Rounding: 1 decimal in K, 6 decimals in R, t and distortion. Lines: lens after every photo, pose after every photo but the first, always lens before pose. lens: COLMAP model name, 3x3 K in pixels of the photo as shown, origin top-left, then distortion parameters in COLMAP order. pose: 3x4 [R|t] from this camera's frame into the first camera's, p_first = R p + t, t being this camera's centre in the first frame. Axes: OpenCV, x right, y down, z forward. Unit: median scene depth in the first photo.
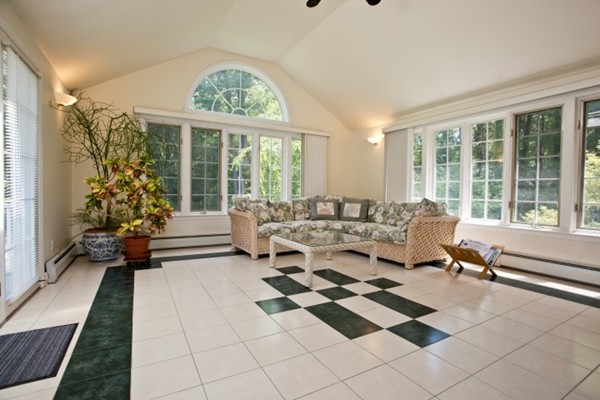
lens RADIAL K [[292.5, 0, 304.8], [0, 292.5, 199.7], [0, 0, 1]] dist [-0.024959, 0.002620]
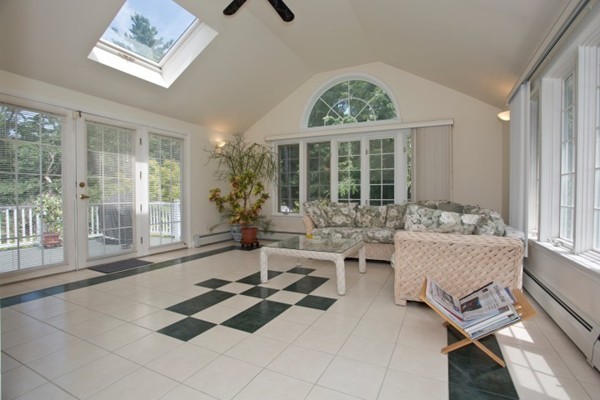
lens RADIAL K [[292.5, 0, 302.7], [0, 292.5, 199.5], [0, 0, 1]] dist [-0.024959, 0.002620]
pose [[0.557246, 0.011358, -0.830270, 0.666660], [-0.018780, 0.999823, 0.001073, -0.015657], [0.830135, 0.014995, 0.557361, 0.322787]]
